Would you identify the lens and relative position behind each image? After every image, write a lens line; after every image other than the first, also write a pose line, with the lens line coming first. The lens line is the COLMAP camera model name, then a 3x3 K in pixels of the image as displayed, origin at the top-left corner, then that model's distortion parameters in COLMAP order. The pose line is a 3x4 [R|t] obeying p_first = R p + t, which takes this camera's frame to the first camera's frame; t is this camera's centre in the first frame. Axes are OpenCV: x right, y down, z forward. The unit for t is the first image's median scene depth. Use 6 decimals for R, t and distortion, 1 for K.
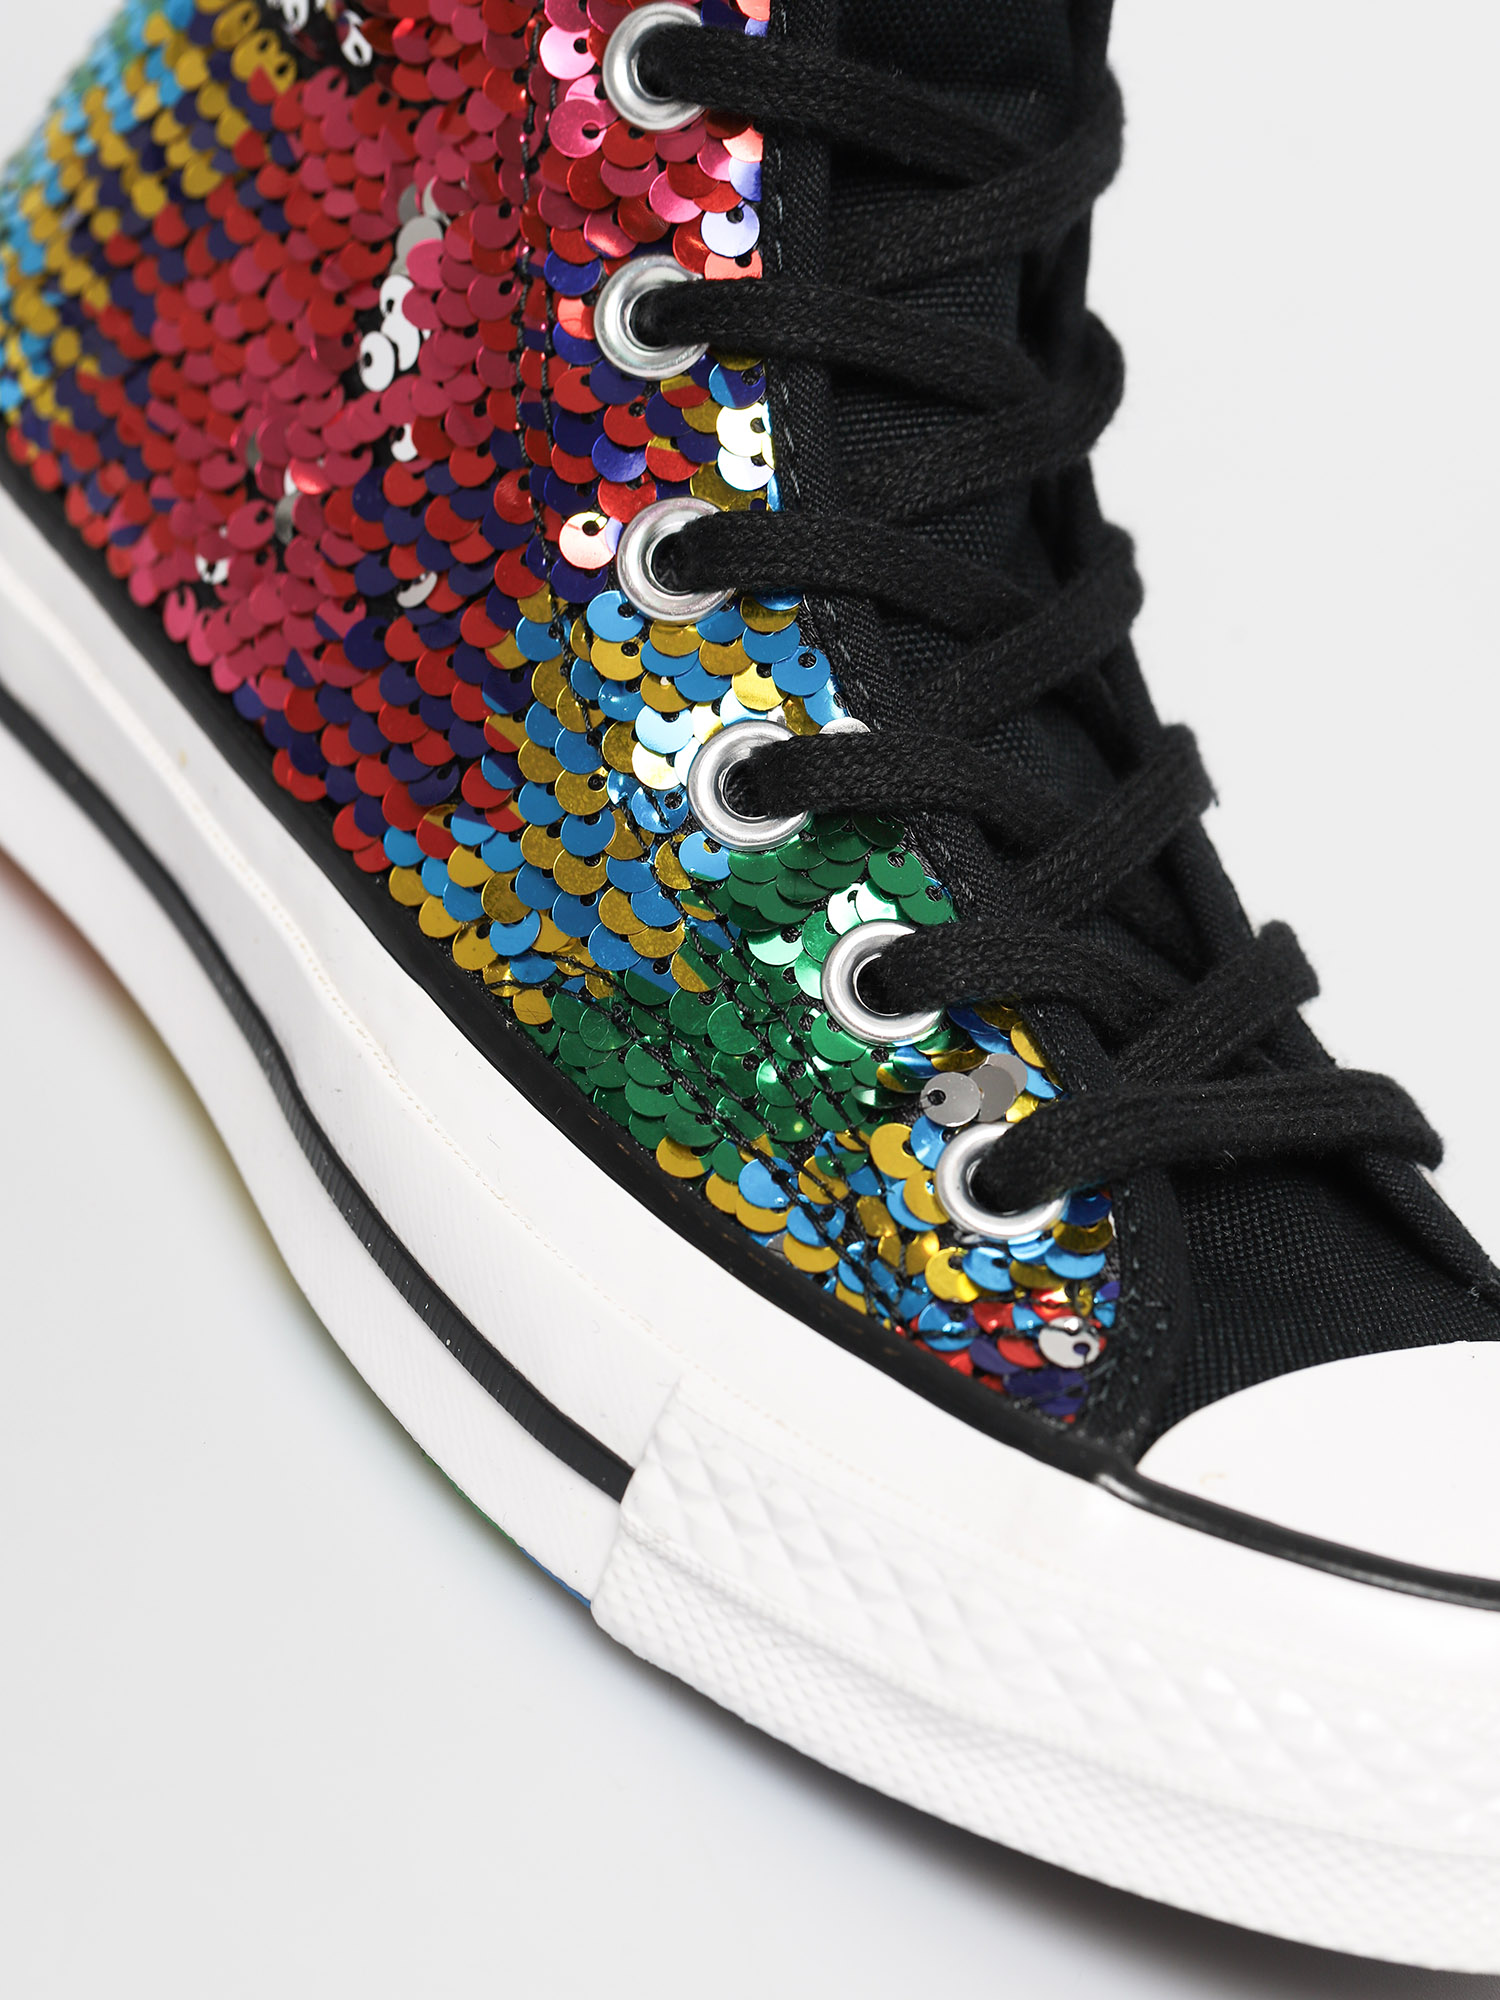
lens RADIAL K [[6149.5, 0, 750.0], [0, 6149.5, 1000.0], [0, 0, 1]] dist [0.024787, 1.542311]
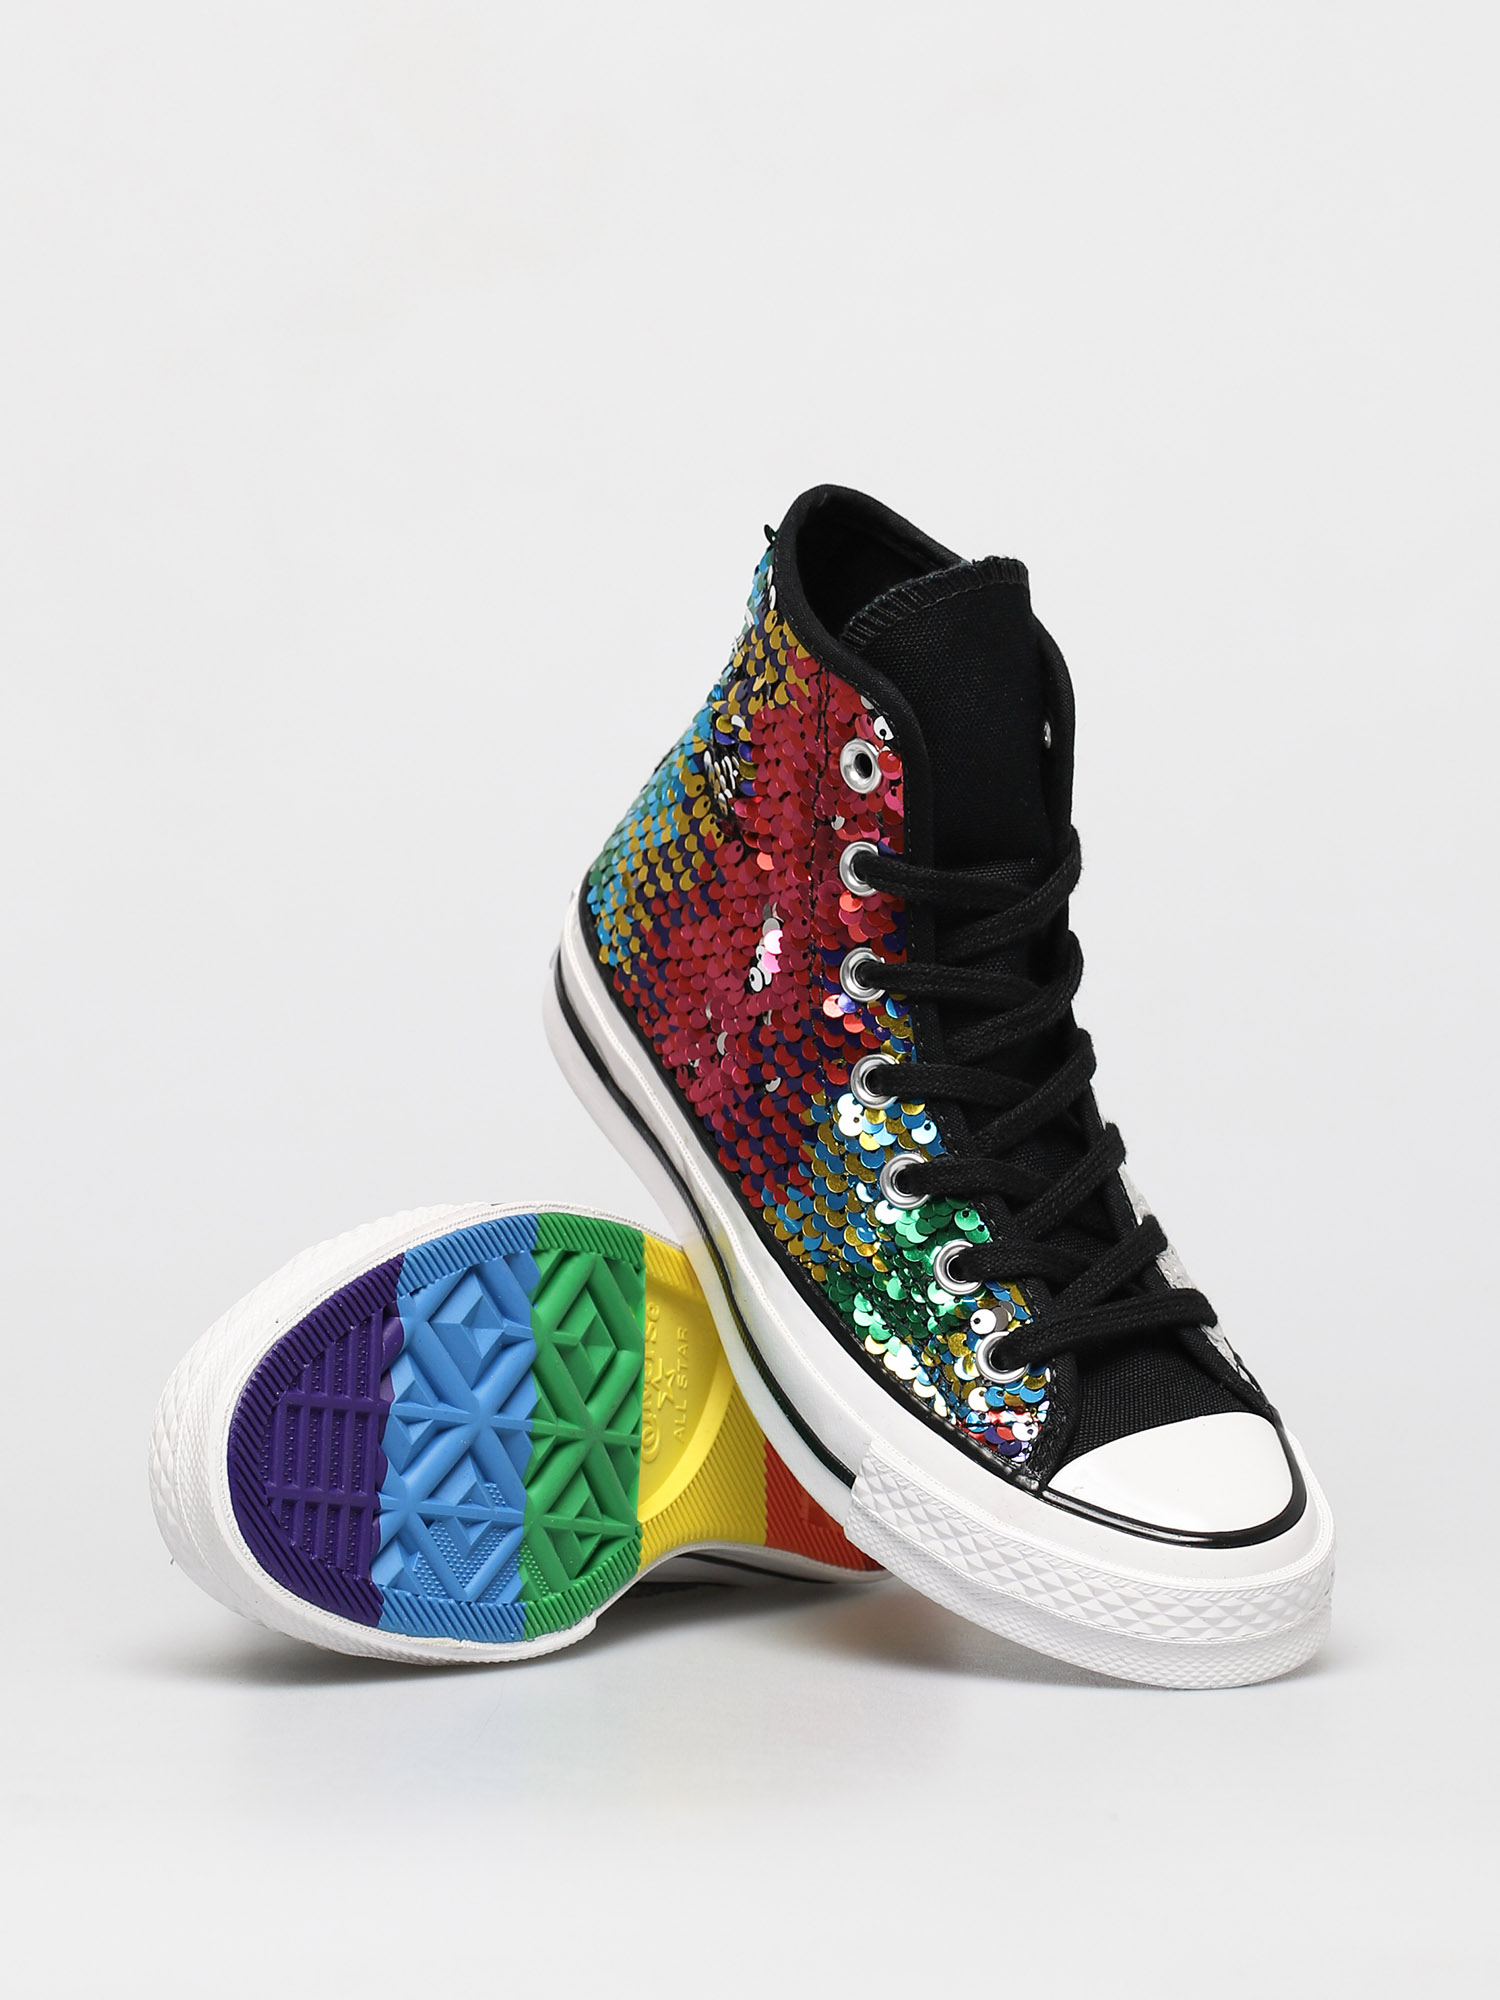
lens RADIAL K [[5614.0, 0, 750.0], [0, 5614.0, 1000.0], [0, 0, 1]] dist [0.617072, 0.515690]
pose [[0.986751, -0.023483, -0.160531, 0.279982], [0.039749, 0.994305, 0.098882, -0.309215], [0.157295, -0.103953, 0.982065, -1.091816]]
